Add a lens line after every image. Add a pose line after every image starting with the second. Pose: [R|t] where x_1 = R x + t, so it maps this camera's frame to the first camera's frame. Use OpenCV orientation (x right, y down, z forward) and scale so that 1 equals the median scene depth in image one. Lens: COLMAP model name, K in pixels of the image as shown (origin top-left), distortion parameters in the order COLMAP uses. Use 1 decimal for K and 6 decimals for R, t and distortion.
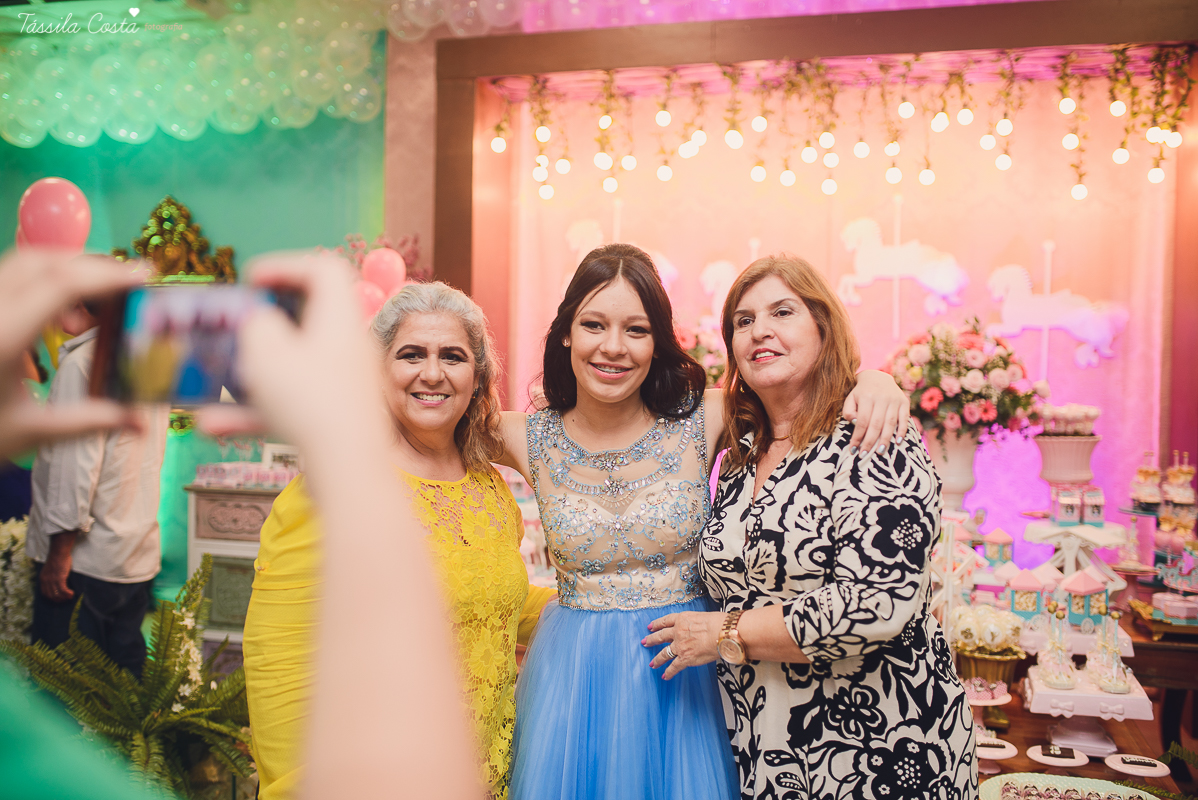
lens RADIAL K [[1143.8, 0, 599.0], [0, 1143.8, 400.0], [0, 0, 1]] dist [-0.067969, 0.097354]
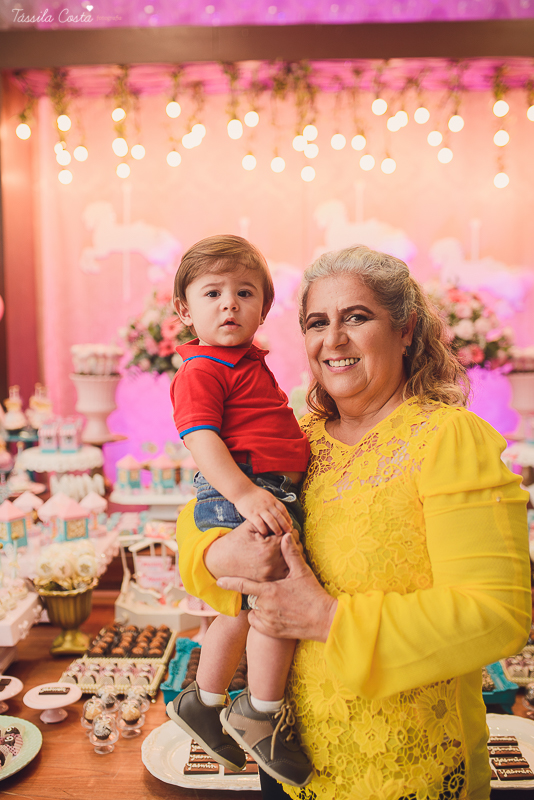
lens RADIAL K [[800.9, 0, 265.4], [0, 800.9, 387.2], [0, 0, 1]] dist [-0.072045, 0.115146]
pose [[0.971149, -0.042876, 0.234587, -0.052701], [0.032396, 0.998305, 0.048347, -0.002833], [-0.236262, -0.039352, 0.970892, 0.183494]]
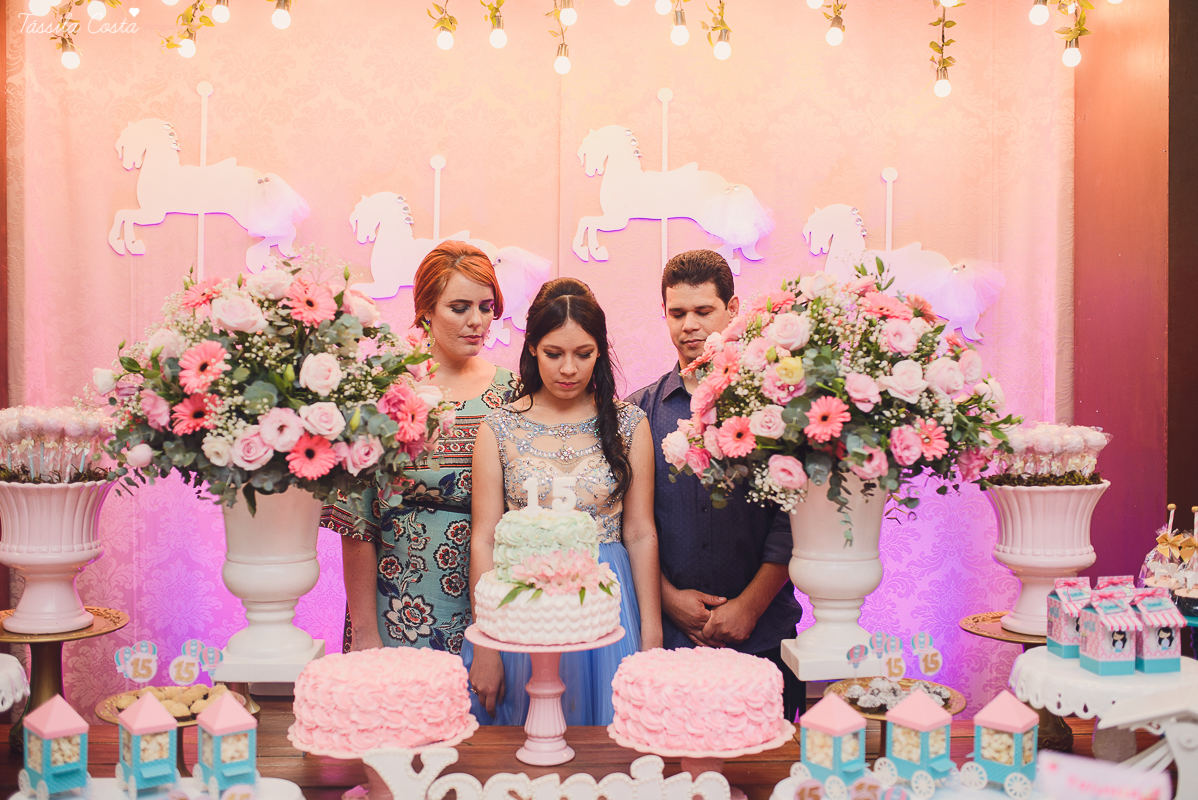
lens RADIAL K [[1163.7, 0, 599.0], [0, 1163.7, 400.0], [0, 0, 1]] dist [-0.064275, 0.090332]
pose [[0.956524, -0.019236, 0.291019, 0.039252], [0.020227, 0.999795, -0.000395, -0.008406], [-0.290952, 0.006264, 0.956717, 0.419781]]
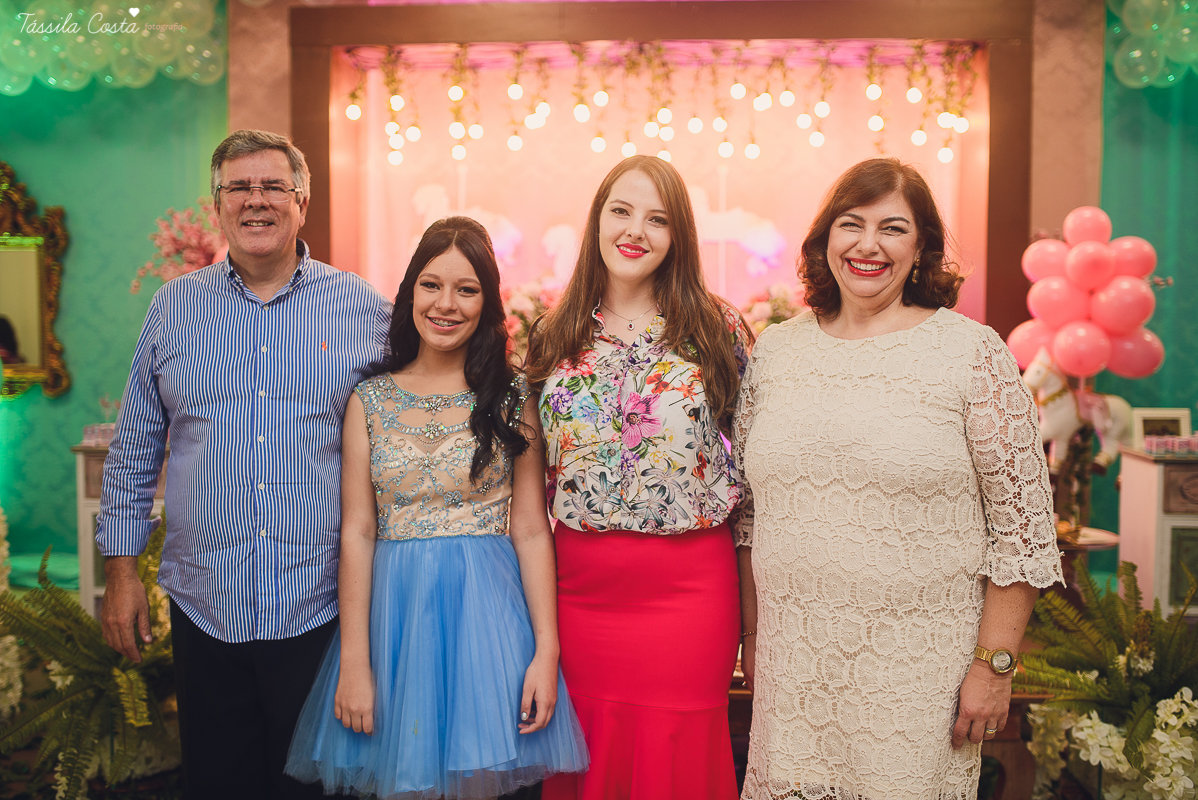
lens RADIAL K [[1140.7, 0, 599.0], [0, 1140.7, 400.0], [0, 0, 1]] dist [-0.062855, 0.087115]
pose [[0.979850, -0.023280, 0.198373, -0.083160], [0.015901, 0.999124, 0.038710, 0.001472], [-0.199101, -0.034776, 0.979362, -0.066336]]
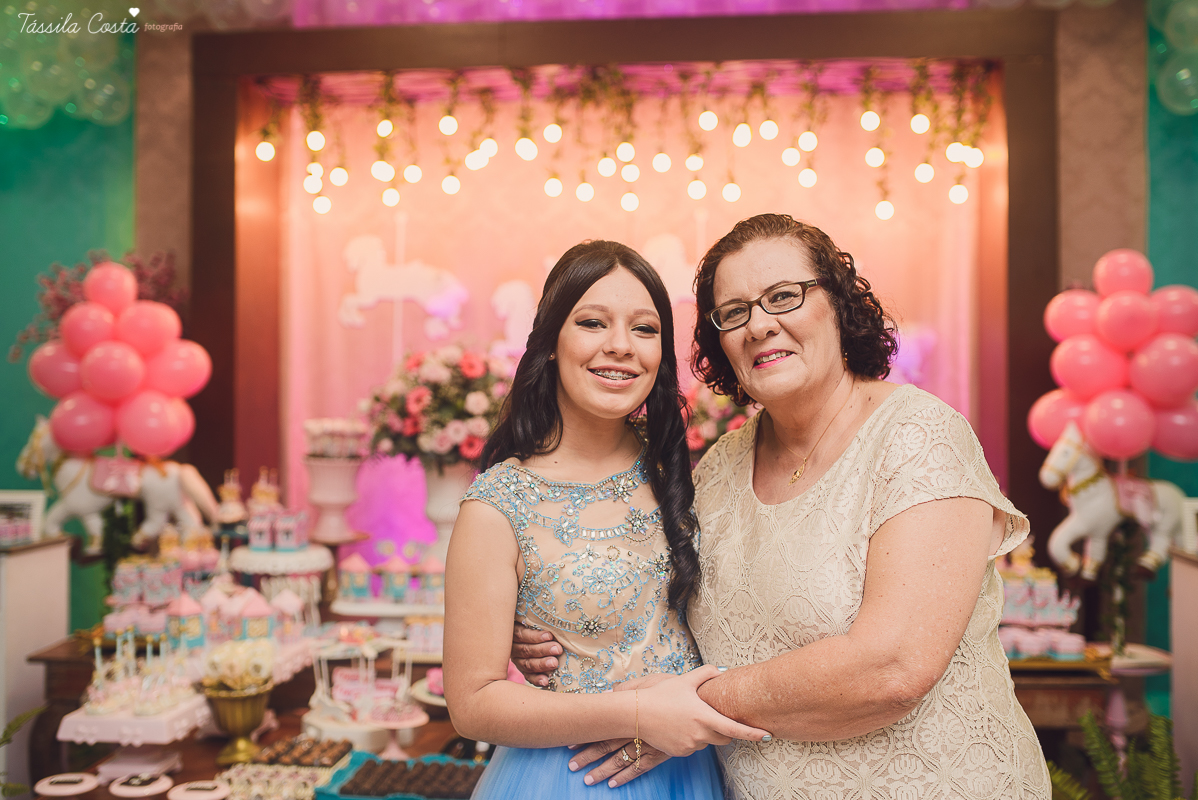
lens RADIAL K [[1218.9, 0, 599.0], [0, 1218.9, 400.0], [0, 0, 1]] dist [-0.066384, 0.083850]
pose [[0.986062, -0.013805, 0.165802, 0.010596], [0.018145, 0.999531, -0.024686, -0.000596], [-0.165384, 0.027351, 0.985850, 0.025233]]
